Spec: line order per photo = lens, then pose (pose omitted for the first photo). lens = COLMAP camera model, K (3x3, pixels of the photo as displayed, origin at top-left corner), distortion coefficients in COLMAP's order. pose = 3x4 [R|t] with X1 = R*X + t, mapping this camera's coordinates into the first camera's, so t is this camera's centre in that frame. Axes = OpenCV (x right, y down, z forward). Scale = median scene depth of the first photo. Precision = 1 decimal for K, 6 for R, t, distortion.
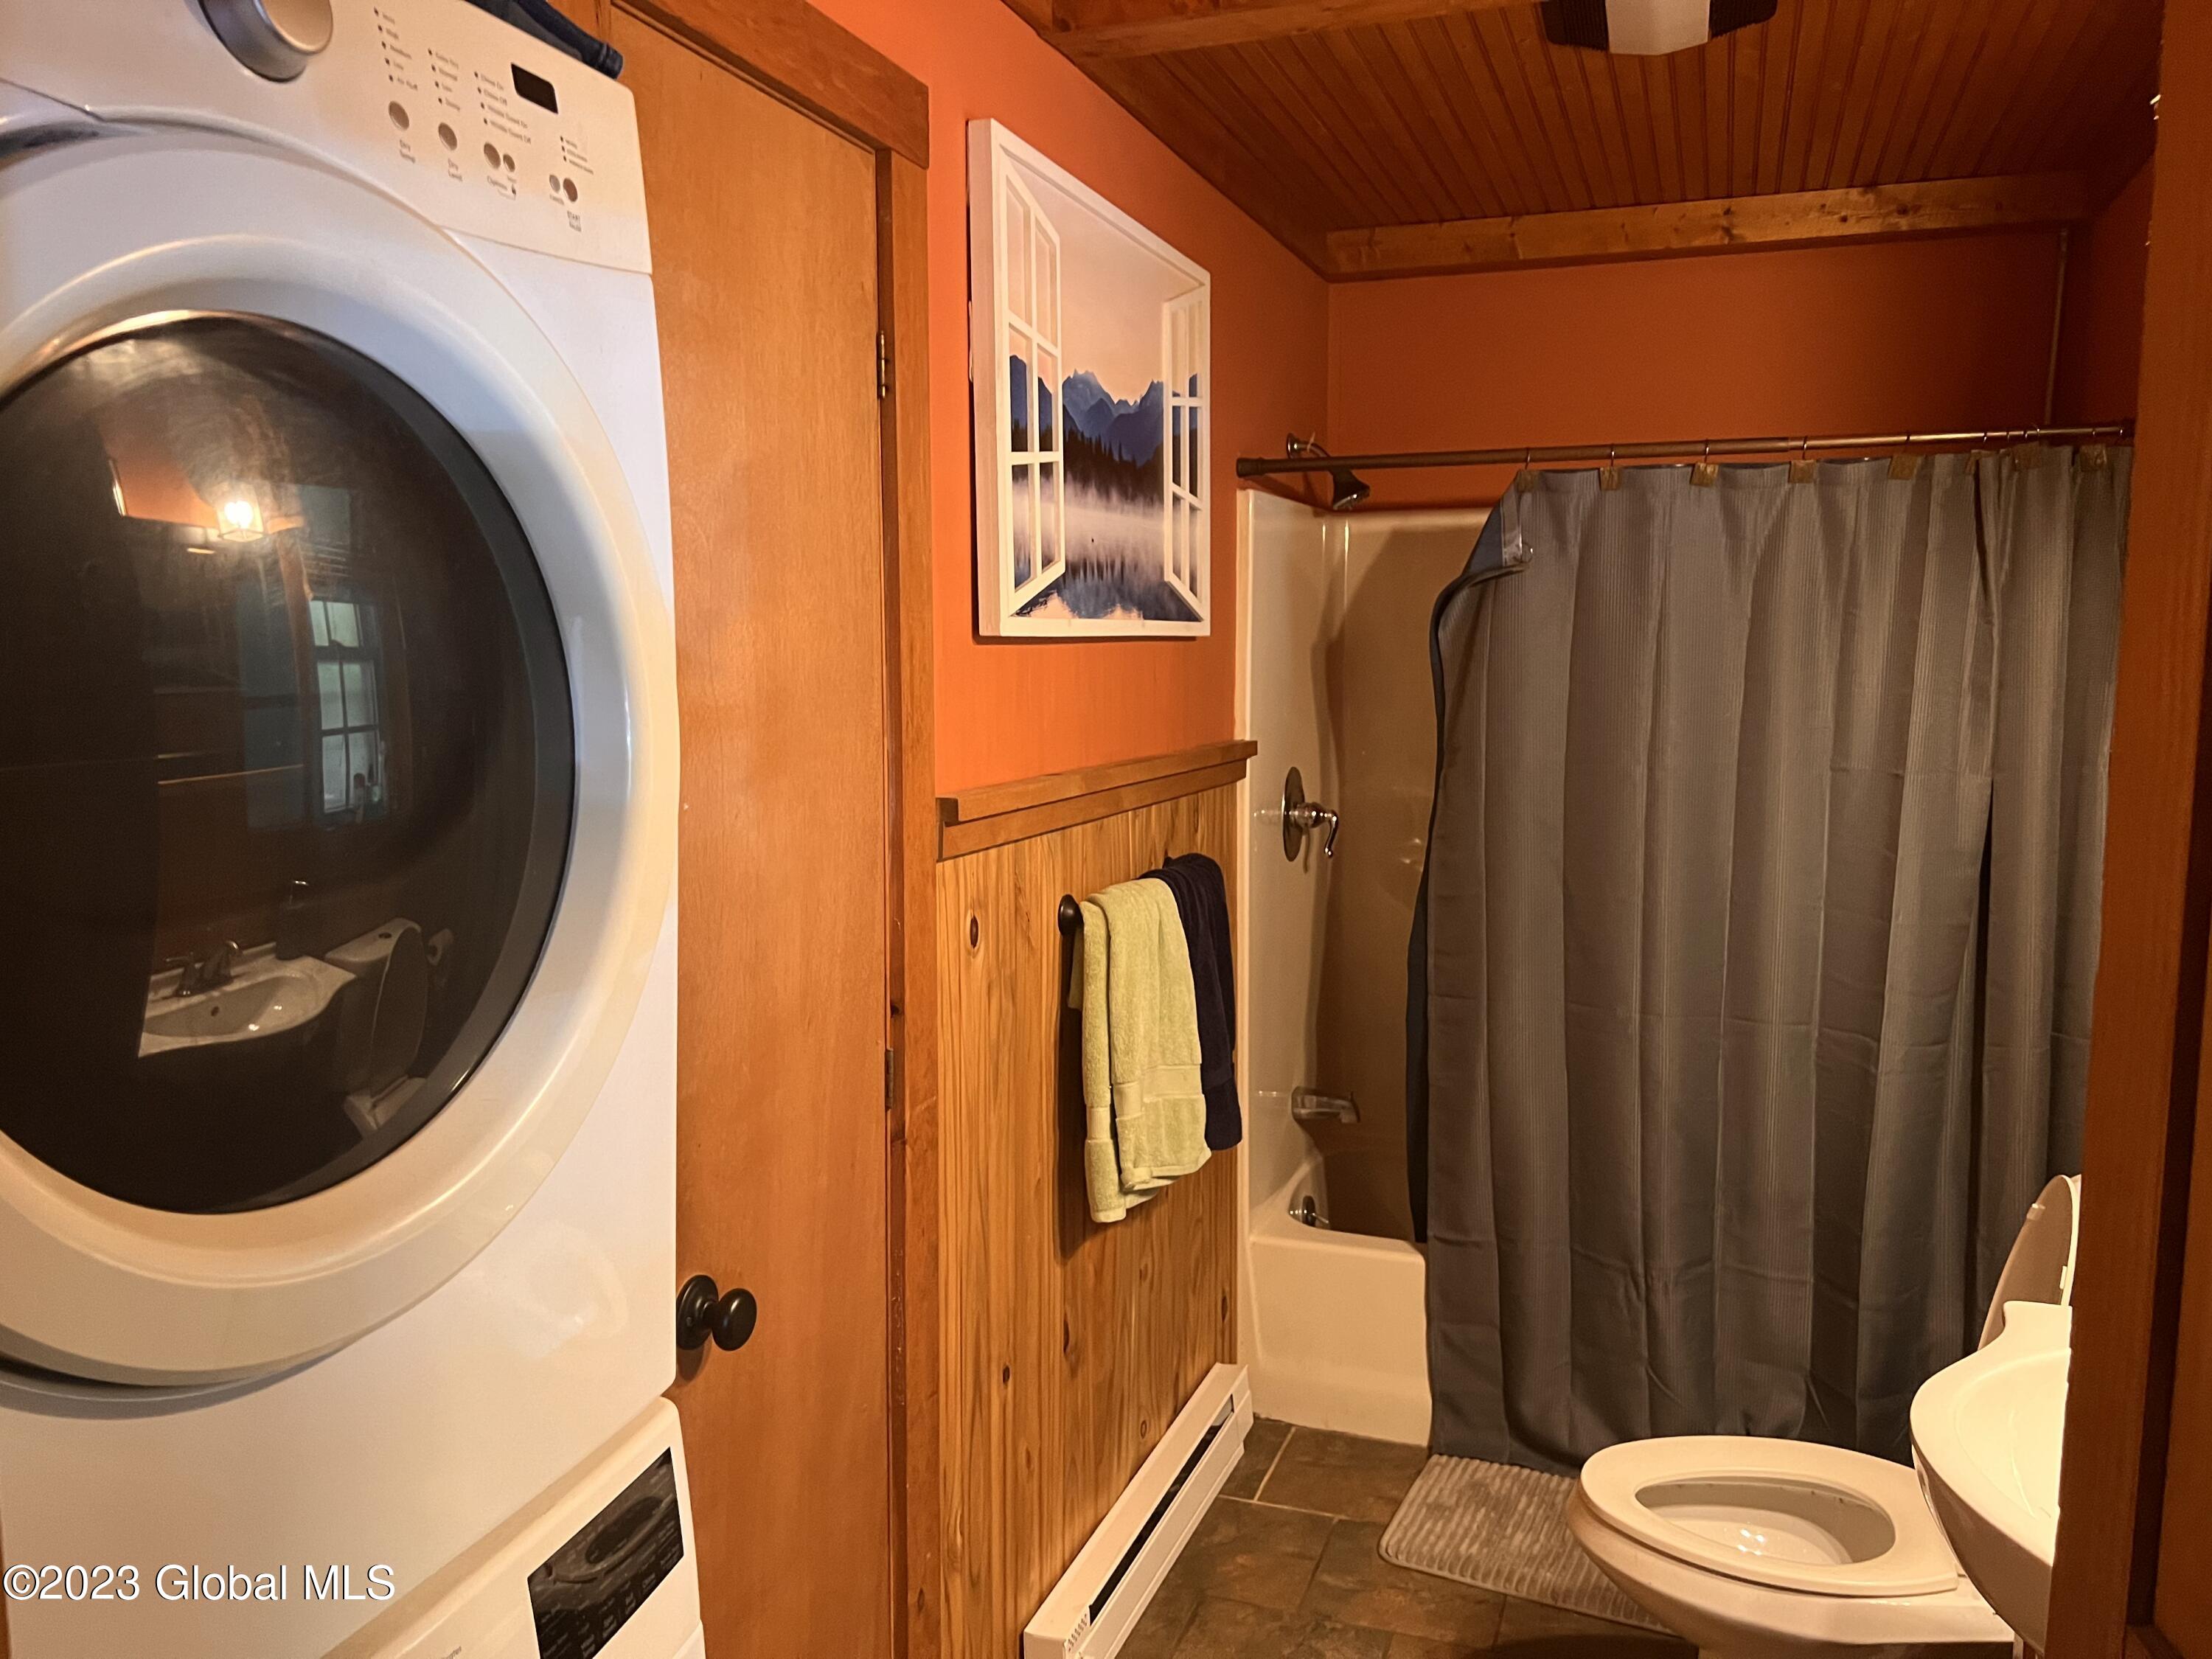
lens RADIAL K [[1674.8, 0, 1105.1], [0, 1674.8, 829.4], [0, 0, 1]] dist [0.053603, -0.044019]
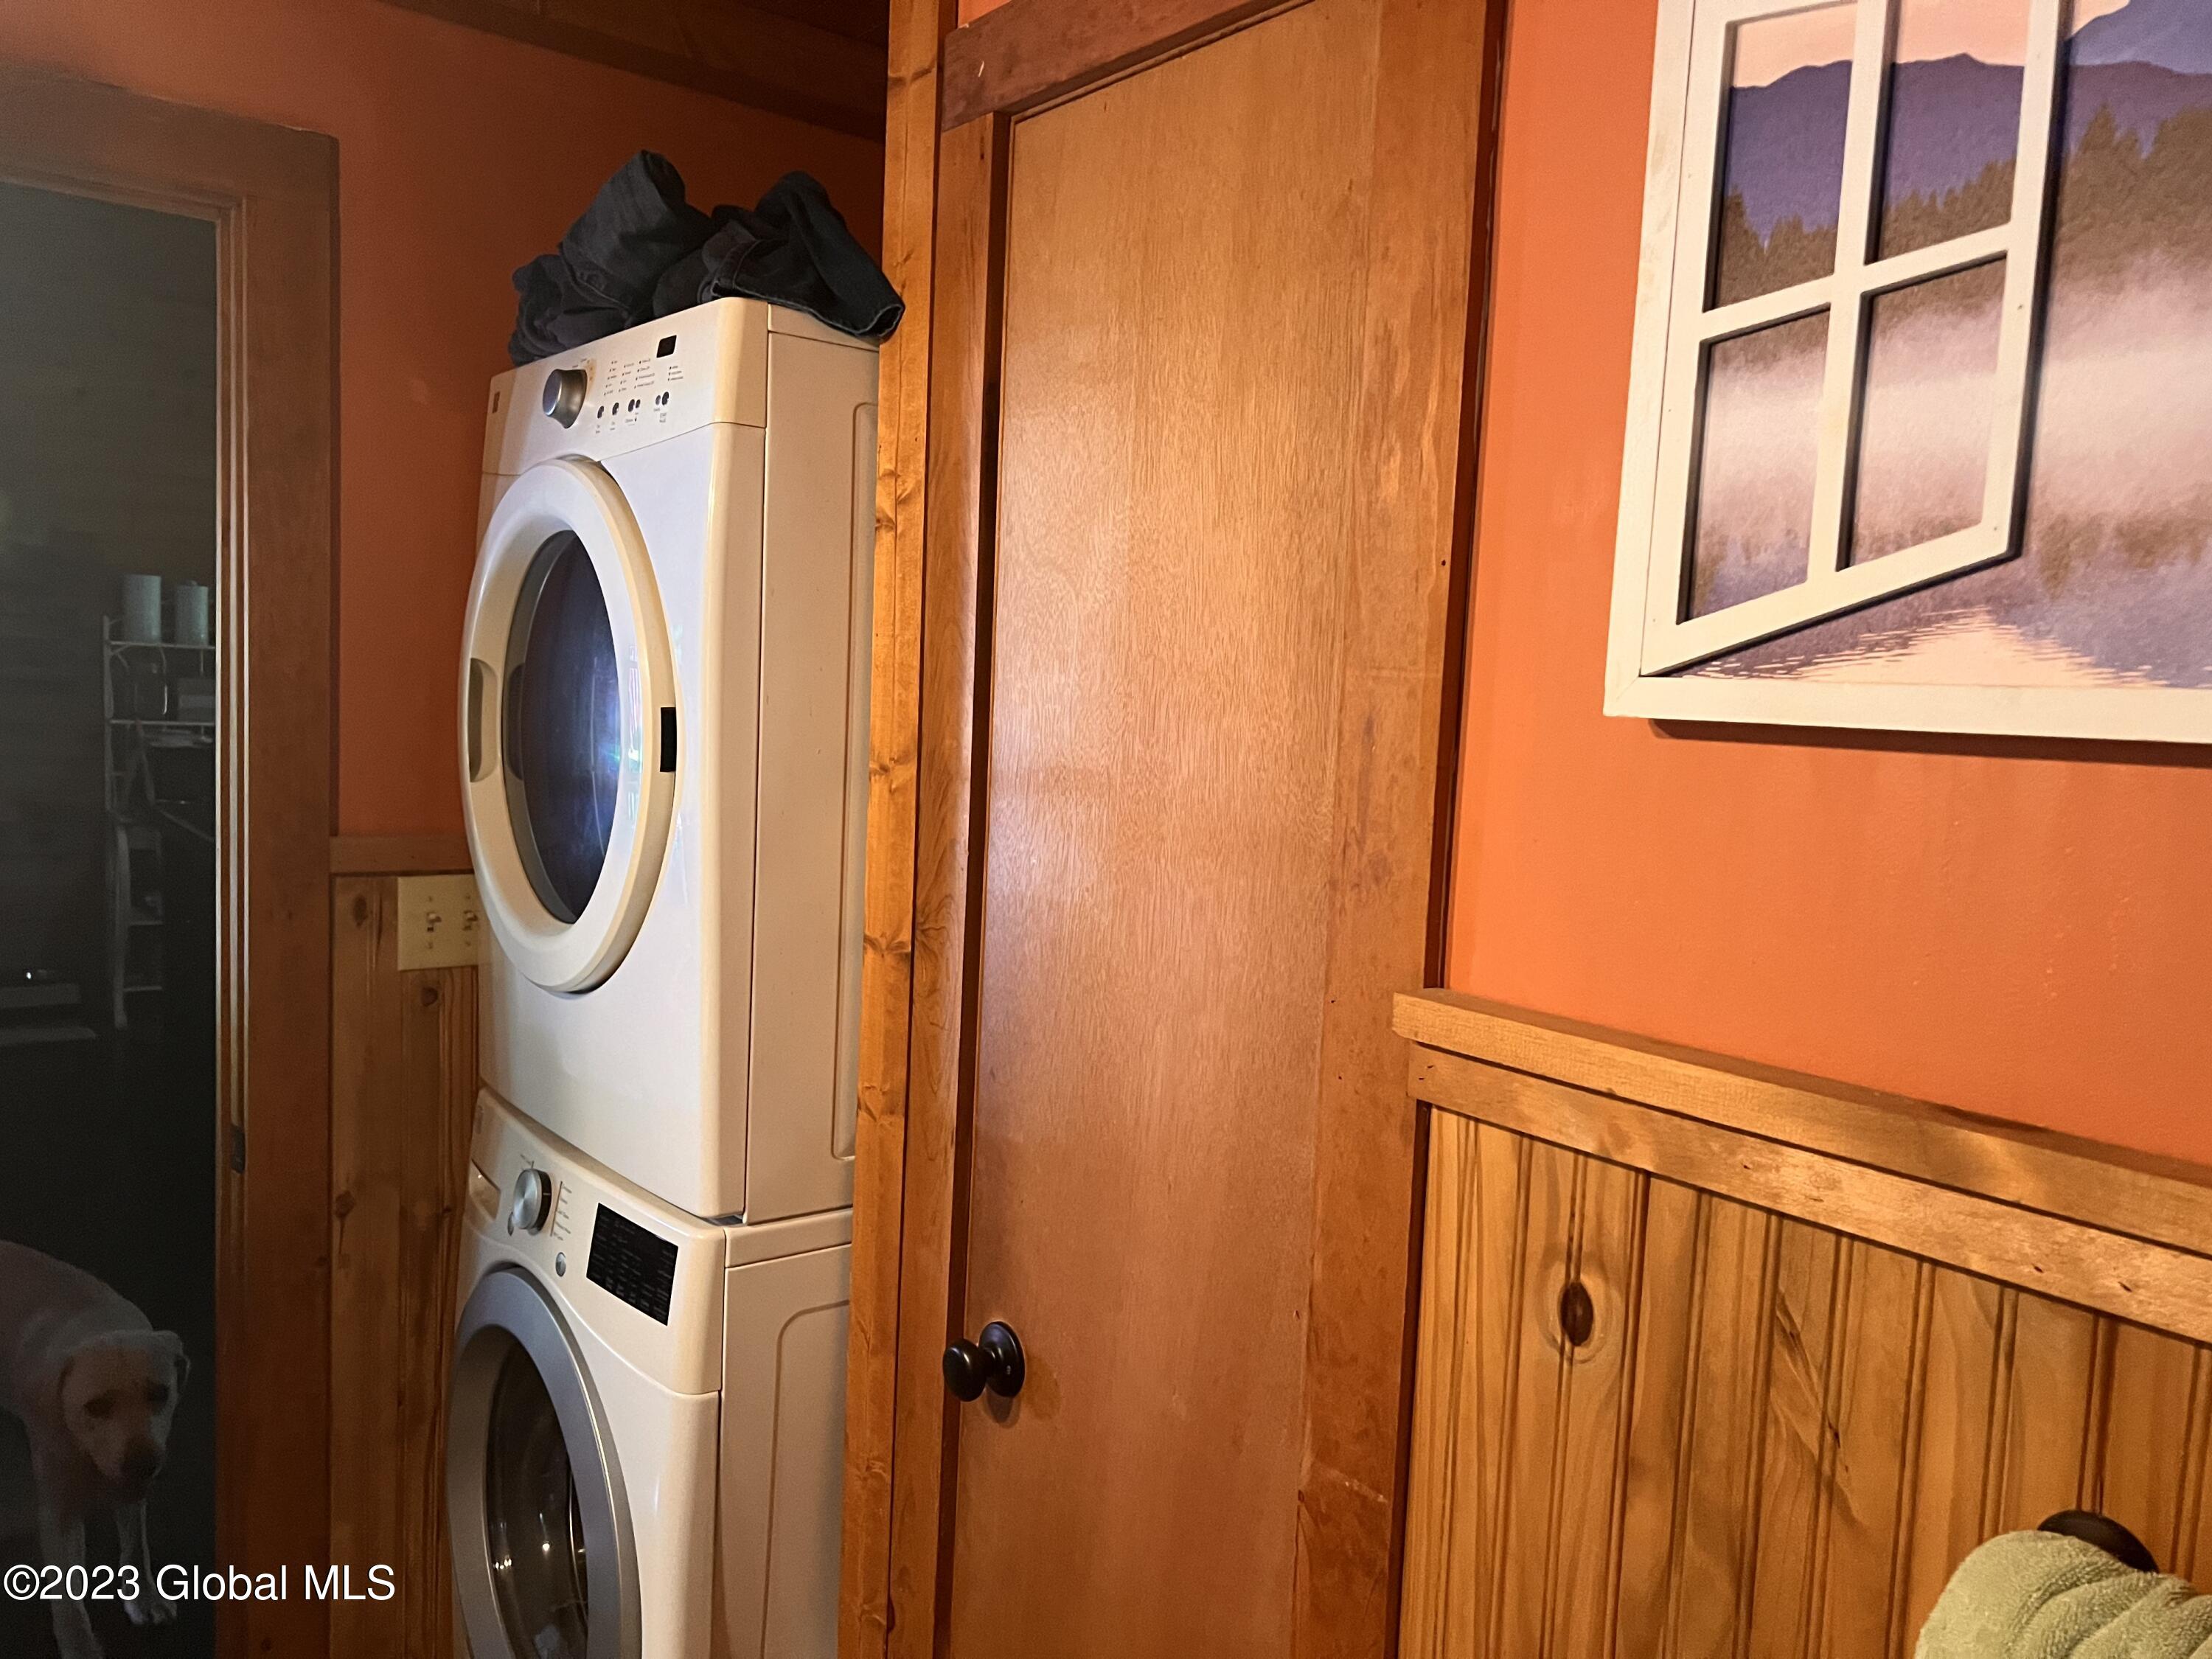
lens RADIAL K [[1674.8, 0, 1107.7], [0, 1674.8, 827.0], [0, 0, 1]] dist [0.053603, -0.044019]
pose [[-0.508936, 0.043115, -0.859724, 0.499010], [-0.136274, 0.982115, 0.129923, -0.147695], [0.849949, 0.183280, -0.493958, 1.310044]]
